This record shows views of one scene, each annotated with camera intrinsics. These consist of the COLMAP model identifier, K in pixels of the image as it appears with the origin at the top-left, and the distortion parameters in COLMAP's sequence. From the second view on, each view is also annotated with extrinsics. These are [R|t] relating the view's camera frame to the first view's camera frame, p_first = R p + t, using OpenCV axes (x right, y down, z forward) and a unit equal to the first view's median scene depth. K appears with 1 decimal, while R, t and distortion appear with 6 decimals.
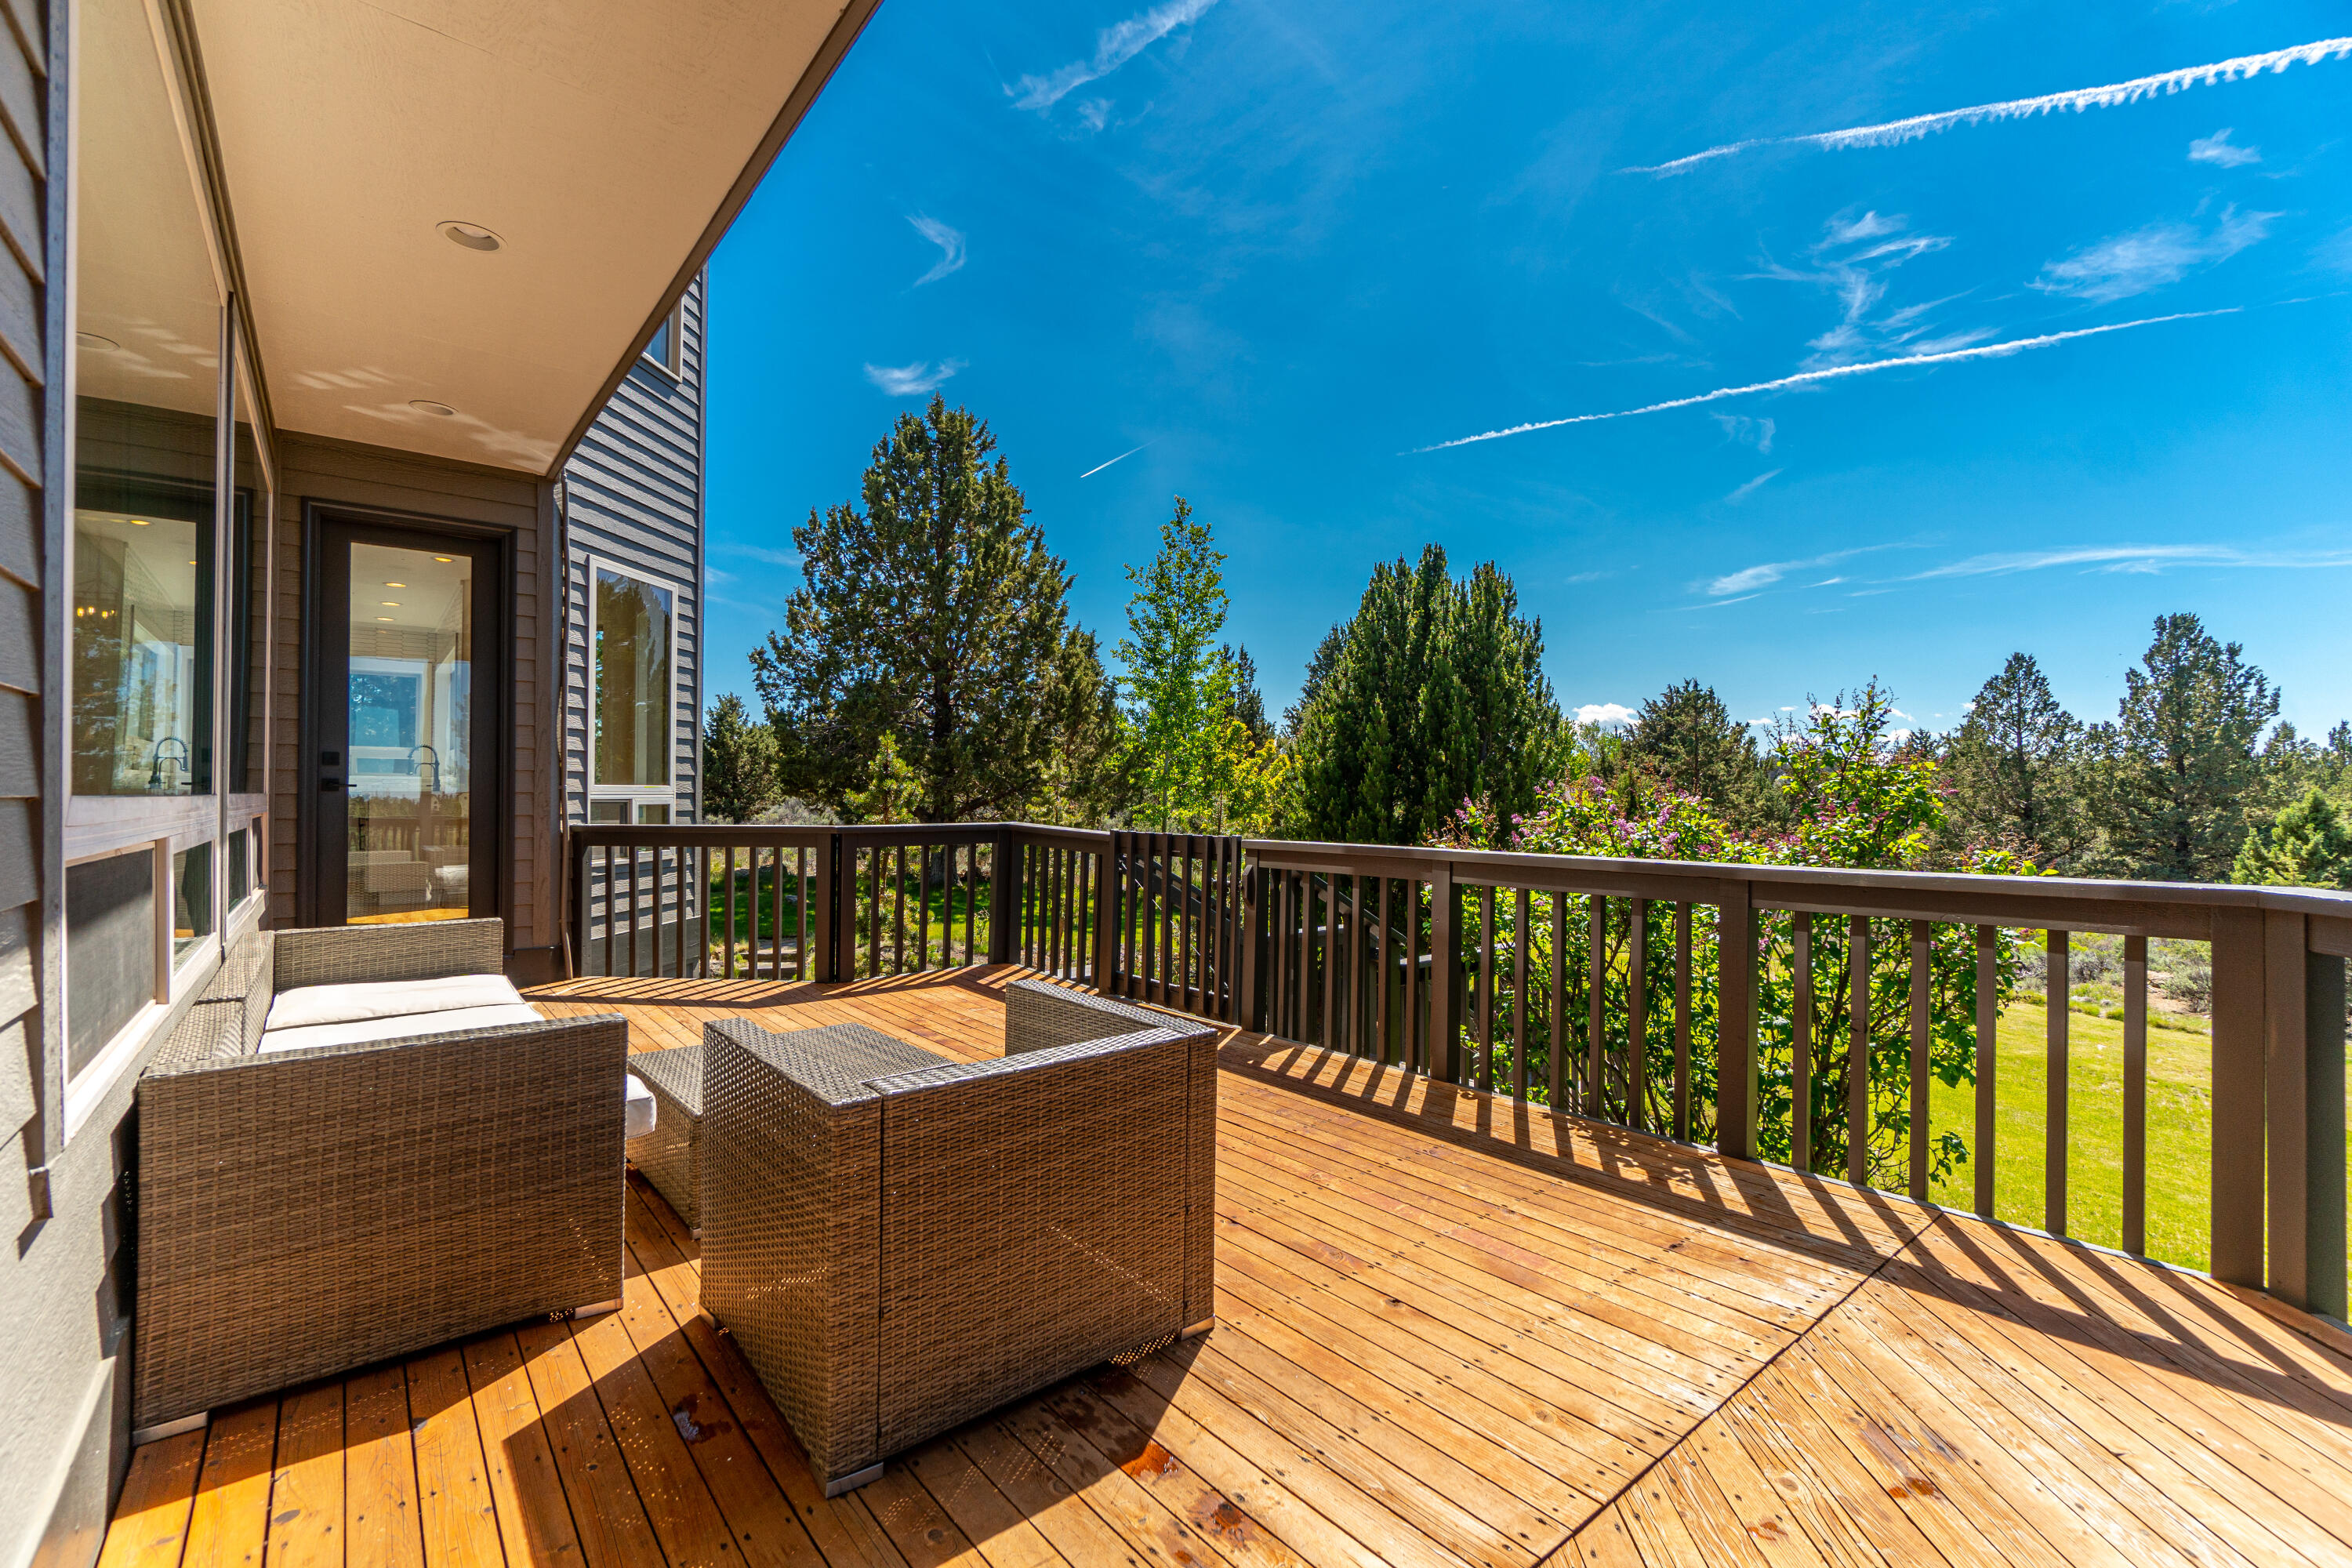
lens RADIAL K [[1011.1, 0, 1193.4], [0, 1011.1, 793.7], [0, 0, 1]] dist [-0.005280, 0.002011]
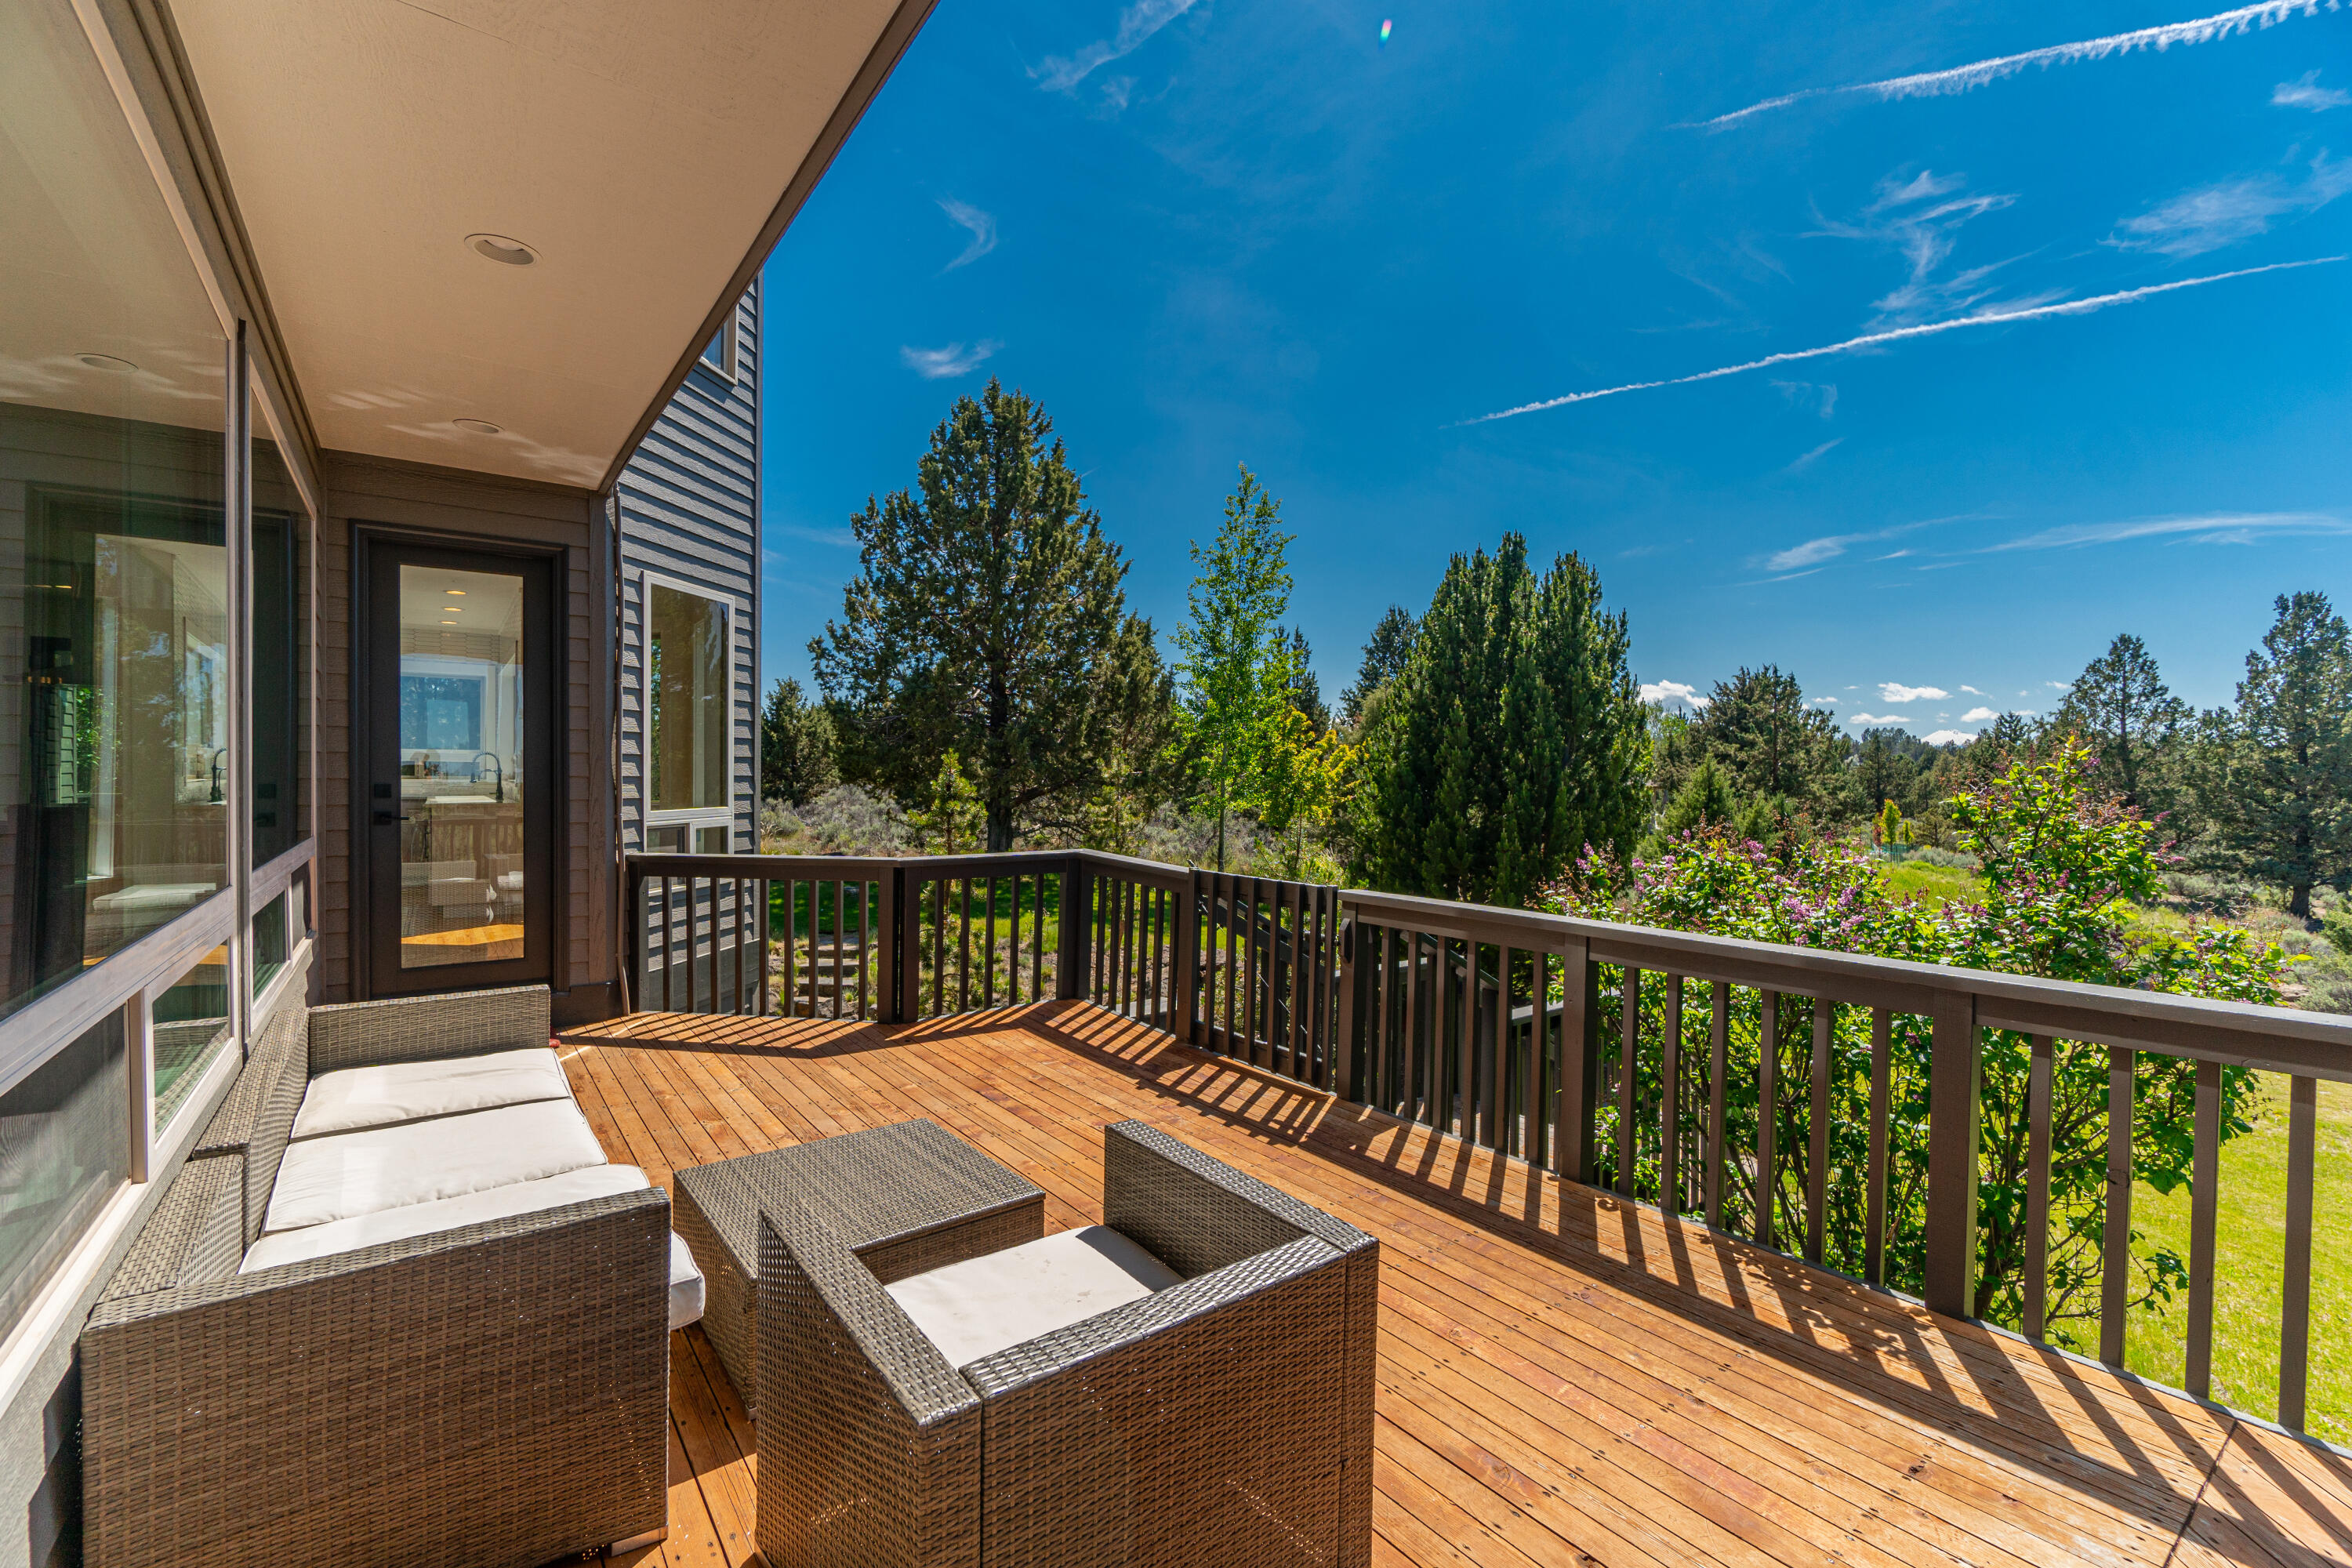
lens RADIAL K [[1011.1, 0, 1194.4], [0, 1011.1, 792.1], [0, 0, 1]] dist [-0.005280, 0.002011]
pose [[0.998796, 0.004637, -0.048843, -0.026386], [-0.003615, 0.999773, 0.020993, -0.043666], [0.048929, -0.020791, 0.998586, 0.059093]]
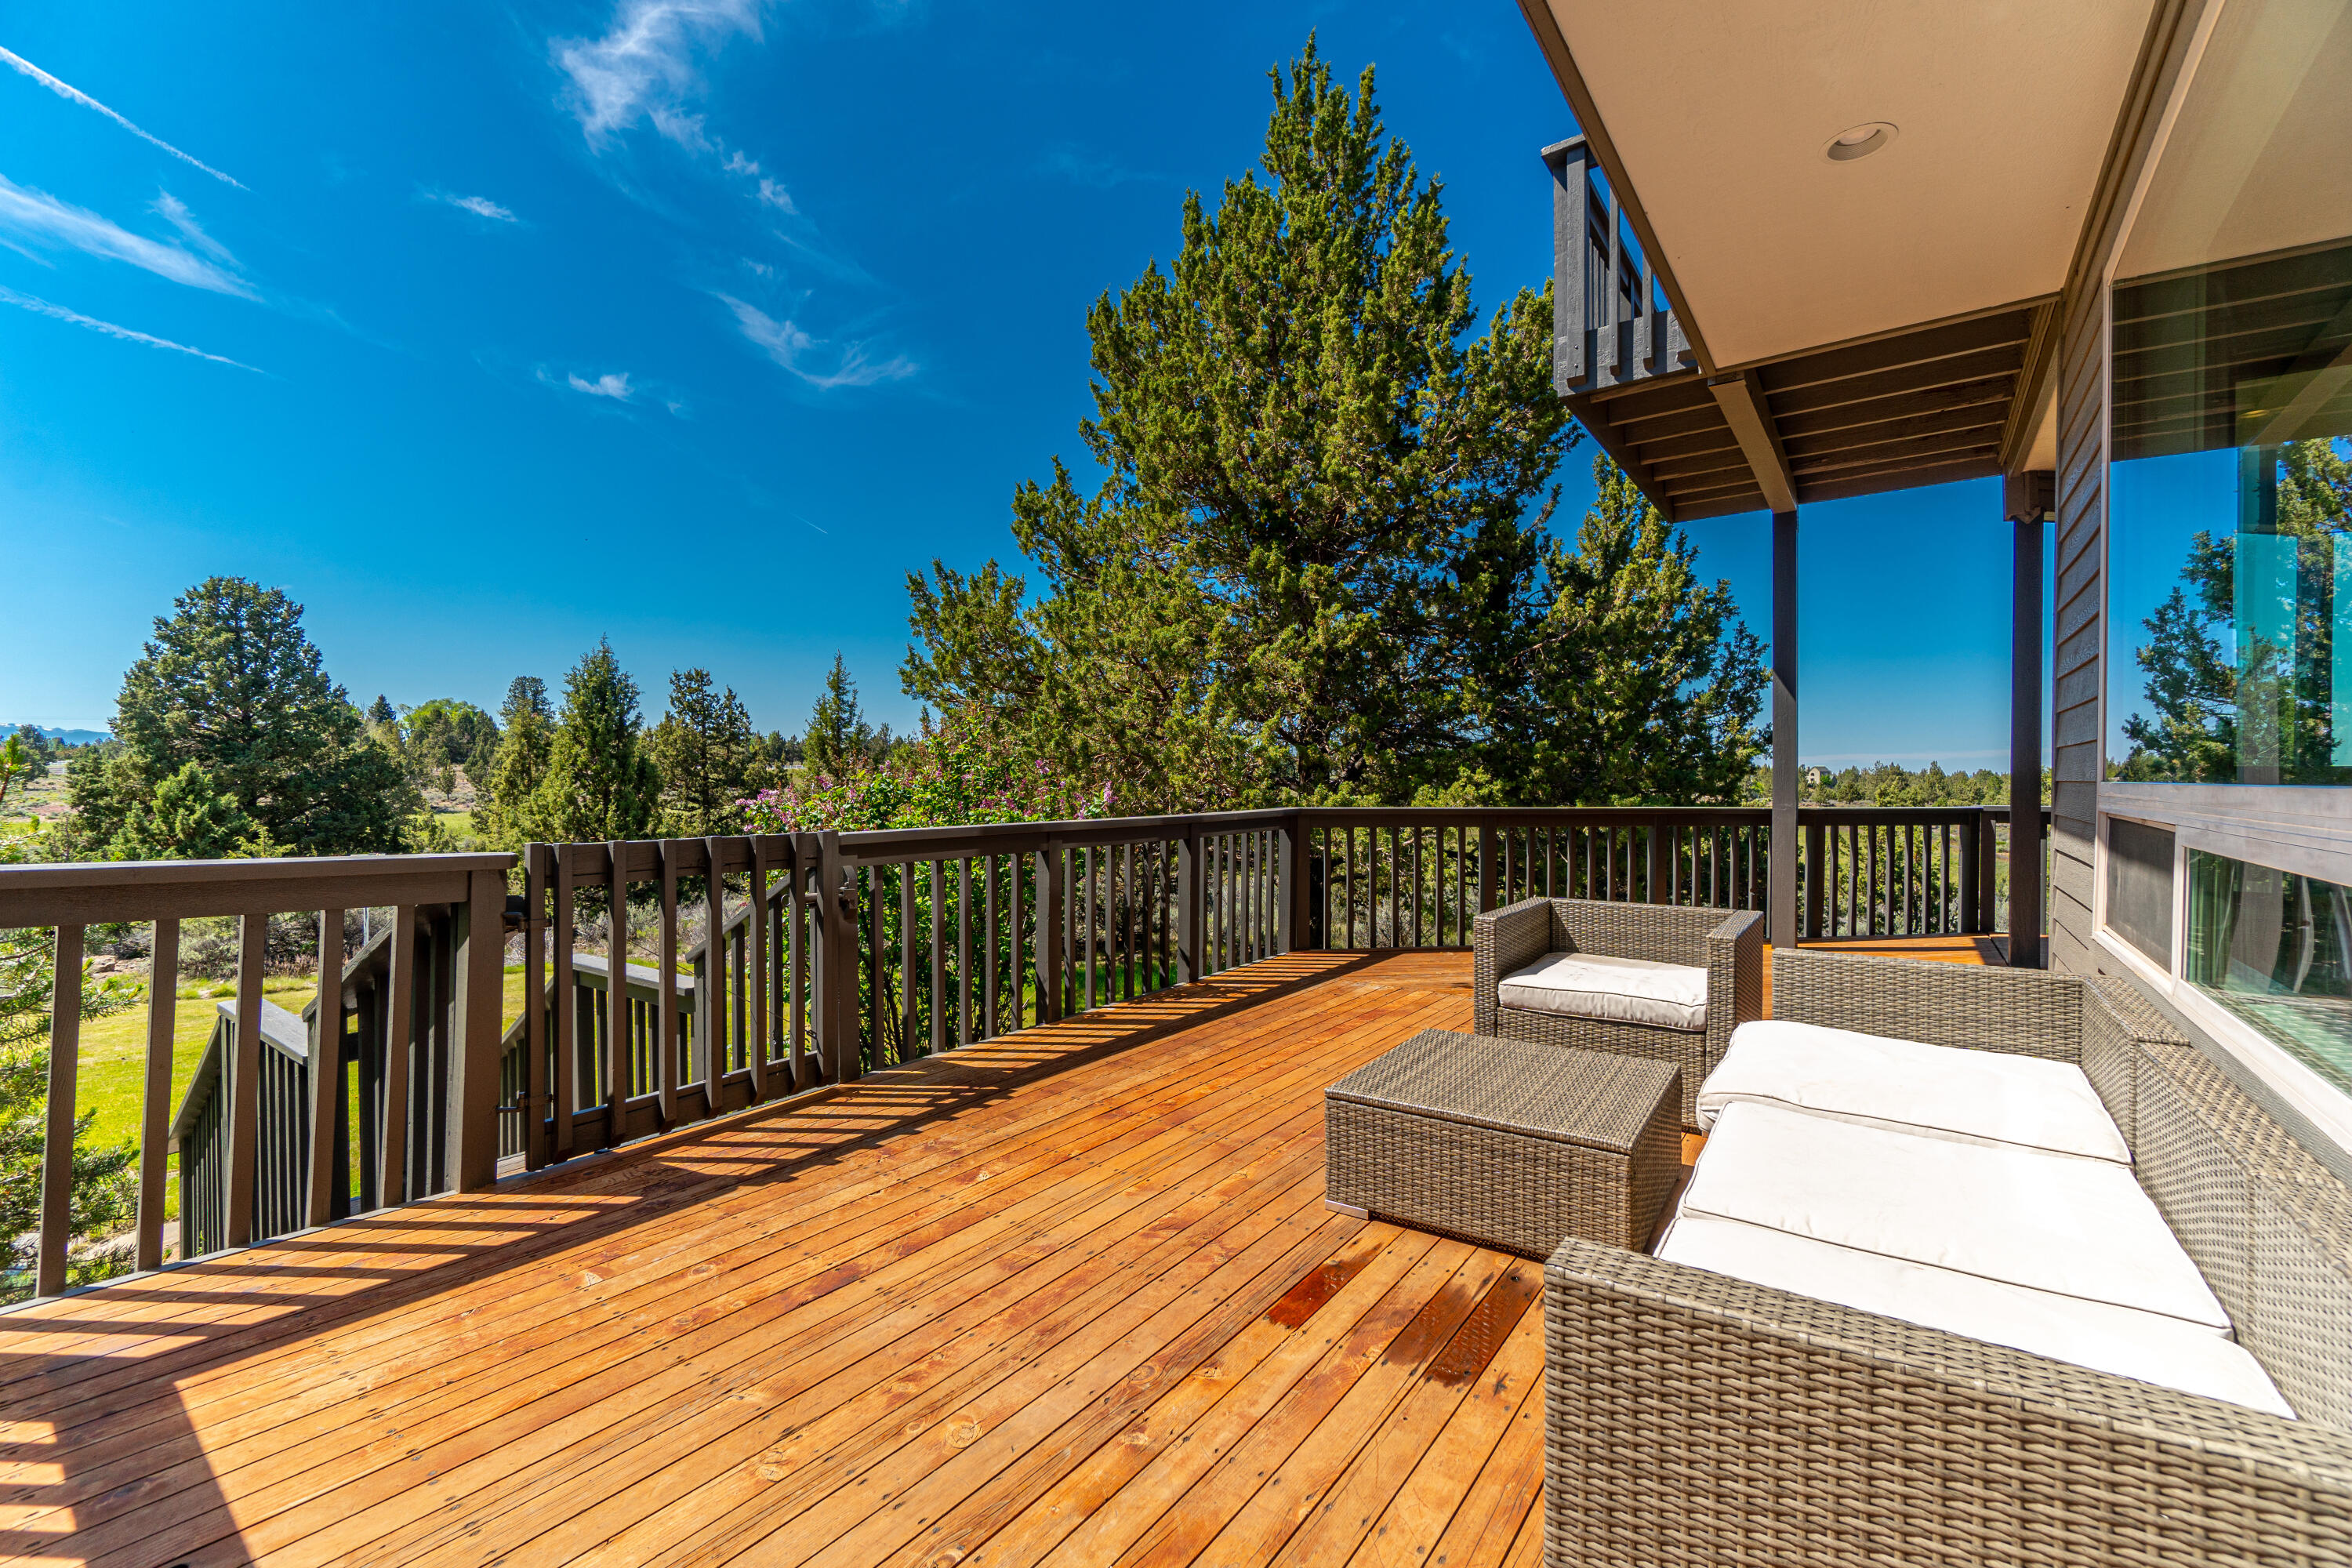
lens RADIAL K [[1011.1, 0, 1177.3], [0, 1011.1, 789.1], [0, 0, 1]] dist [-0.005280, 0.002011]
pose [[-0.248708, -0.015066, 0.968461, -0.522945], [-0.007625, 0.999878, 0.013596, 0.000358], [-0.968548, -0.004003, -0.248793, 0.664249]]
